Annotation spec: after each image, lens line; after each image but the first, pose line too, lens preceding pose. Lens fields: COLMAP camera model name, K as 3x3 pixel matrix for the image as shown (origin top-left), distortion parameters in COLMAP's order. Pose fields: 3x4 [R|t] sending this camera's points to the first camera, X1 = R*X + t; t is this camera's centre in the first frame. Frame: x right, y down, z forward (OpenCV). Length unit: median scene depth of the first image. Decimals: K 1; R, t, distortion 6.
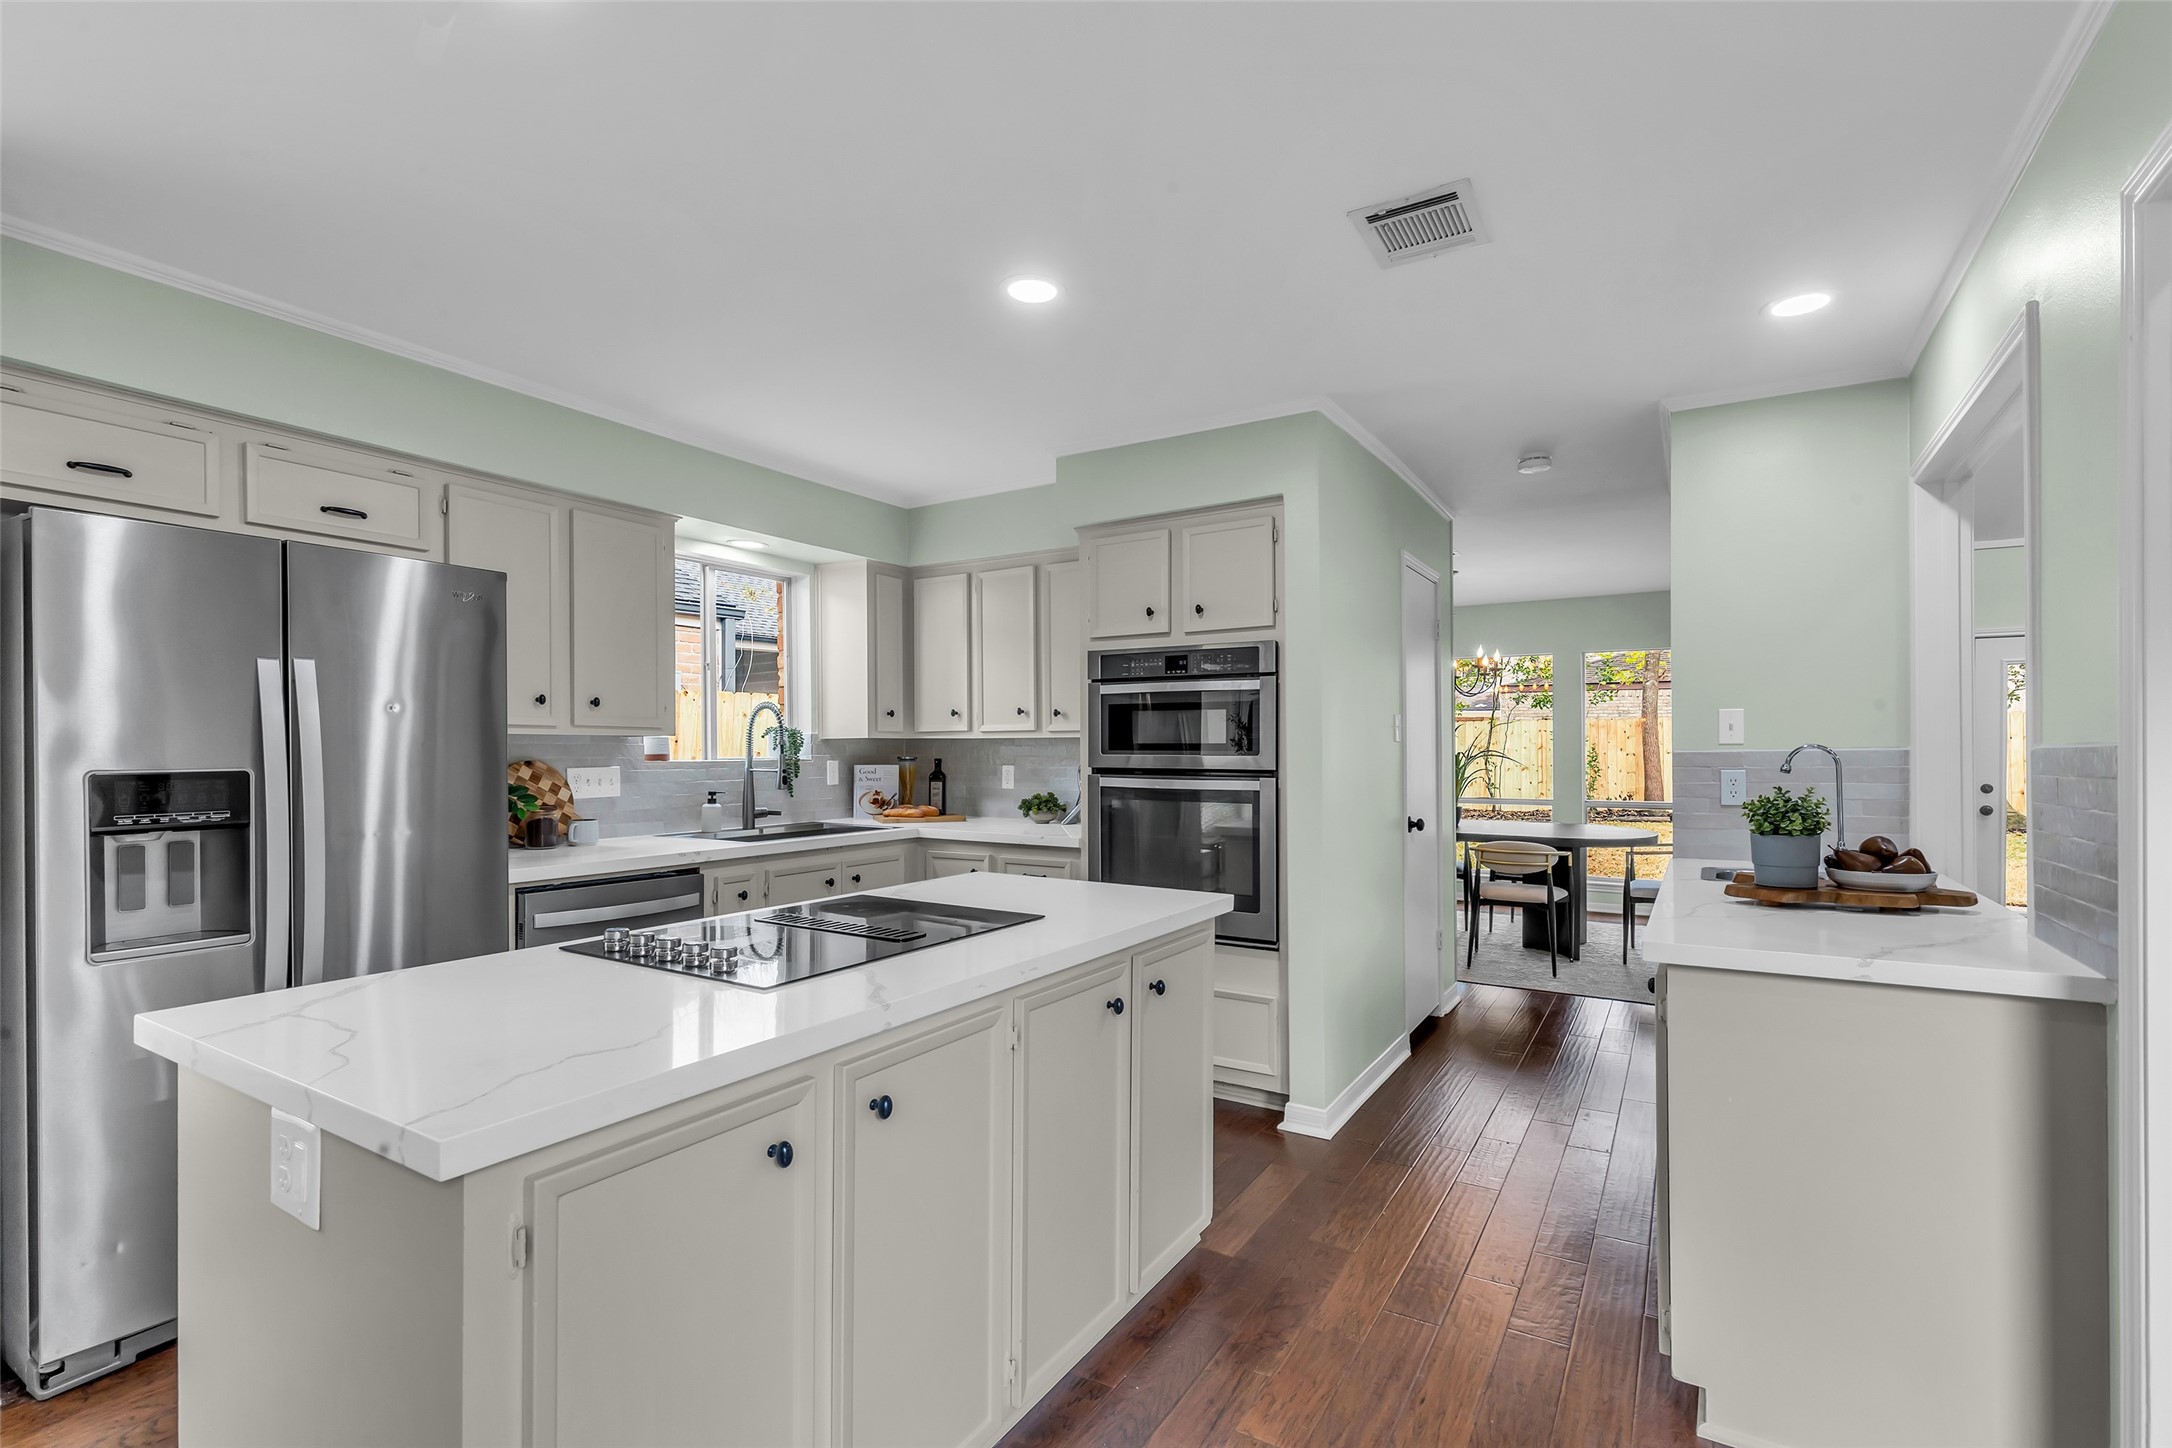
lens RADIAL K [[980.5, 0, 1084.0], [0, 980.5, 734.6], [0, 0, 1]] dist [0.003248, 0.000167]
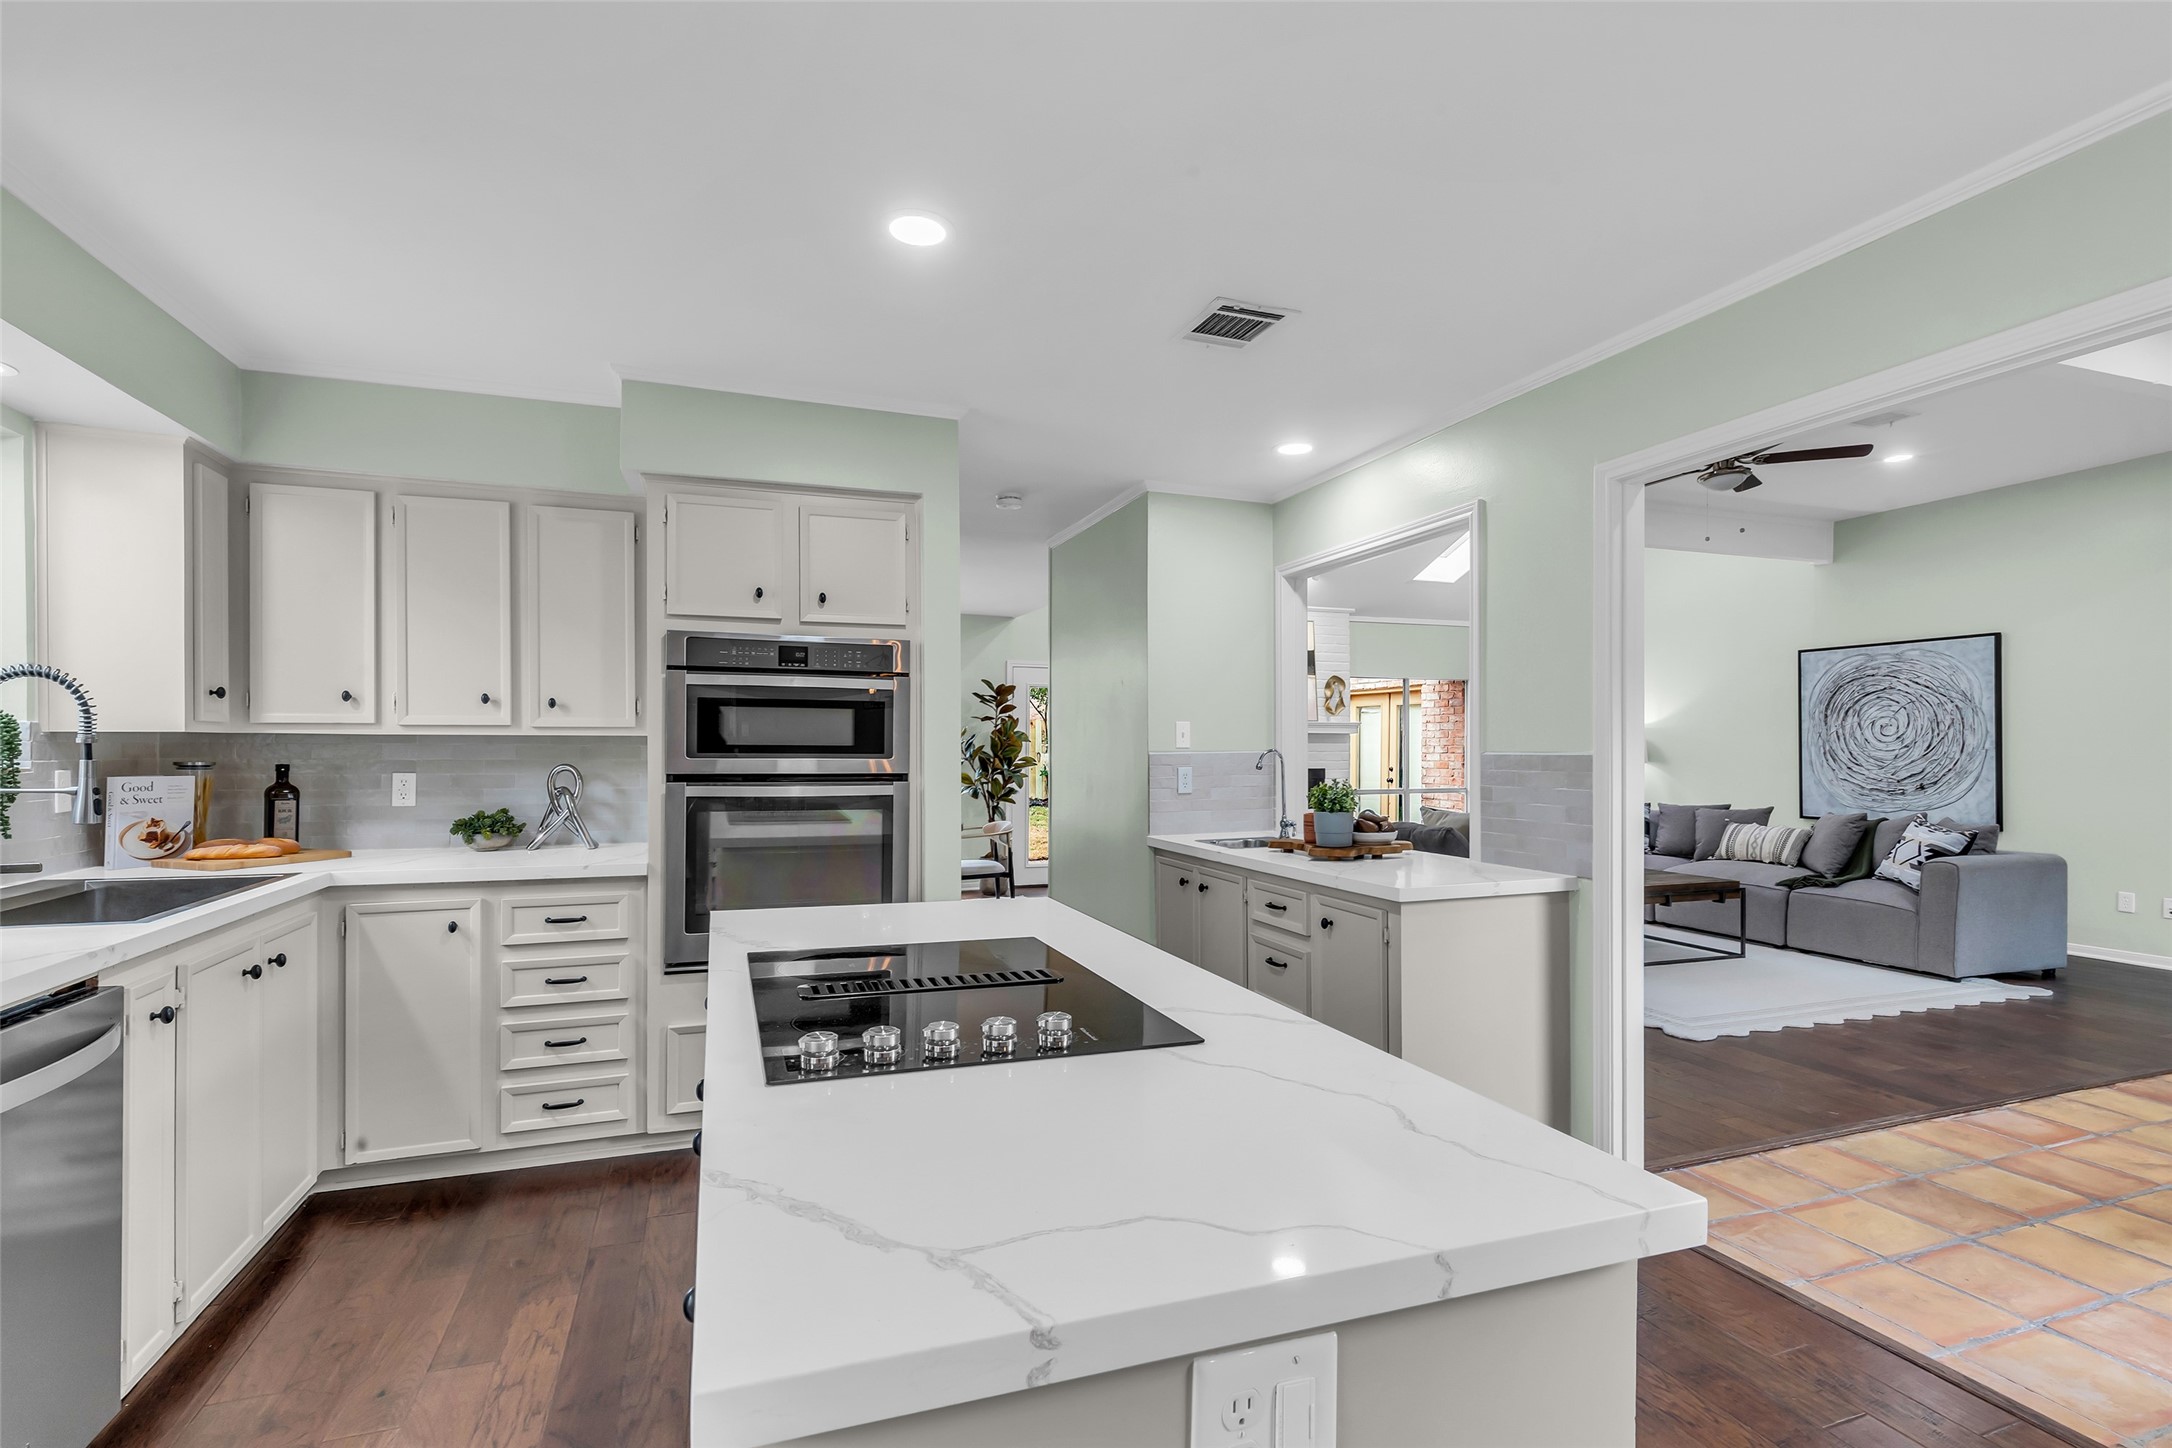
lens RADIAL K [[1005.5, 0, 1086.0], [0, 1005.5, 724.0], [0, 0, 1]] dist [0.000050, 0.000193]
pose [[0.617837, 0.020602, 0.786036, -0.378796], [-0.015553, 0.999781, -0.013980, -0.001423], [-0.786152, -0.003588, 0.618022, 0.188603]]
